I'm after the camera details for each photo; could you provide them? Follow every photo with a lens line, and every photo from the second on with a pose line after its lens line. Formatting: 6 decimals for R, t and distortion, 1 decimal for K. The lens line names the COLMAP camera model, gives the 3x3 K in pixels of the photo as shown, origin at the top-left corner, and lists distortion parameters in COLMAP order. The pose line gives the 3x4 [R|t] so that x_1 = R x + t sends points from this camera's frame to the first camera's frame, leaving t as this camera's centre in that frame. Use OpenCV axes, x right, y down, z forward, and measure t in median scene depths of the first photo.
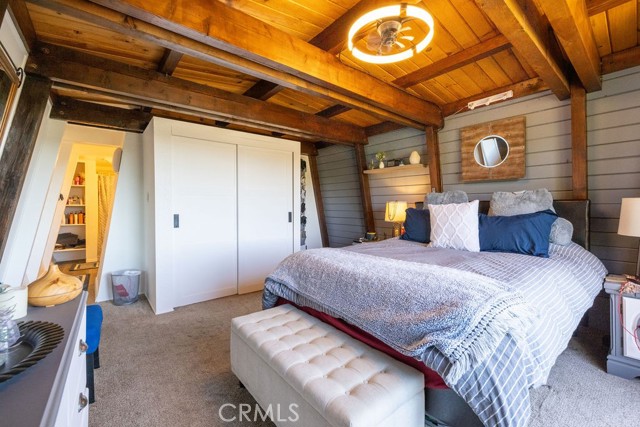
lens RADIAL K [[267.6, 0, 320.0], [0, 267.6, 210.3], [0, 0, 1]] dist [-0.001485, 0.000019]
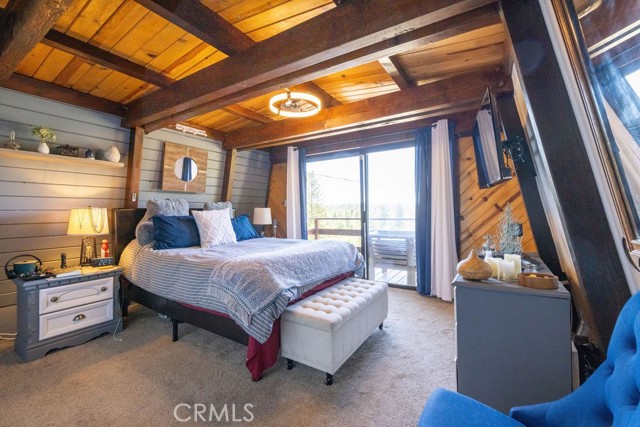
lens RADIAL K [[267.6, 0, 320.0], [0, 267.6, 210.3], [0, 0, 1]] dist [-0.001485, 0.000019]
pose [[-0.274706, 0.002661, 0.961525, -0.791608], [0.016836, 0.999856, 0.002043, -0.018245], [-0.961381, 0.016750, -0.274711, 0.782623]]
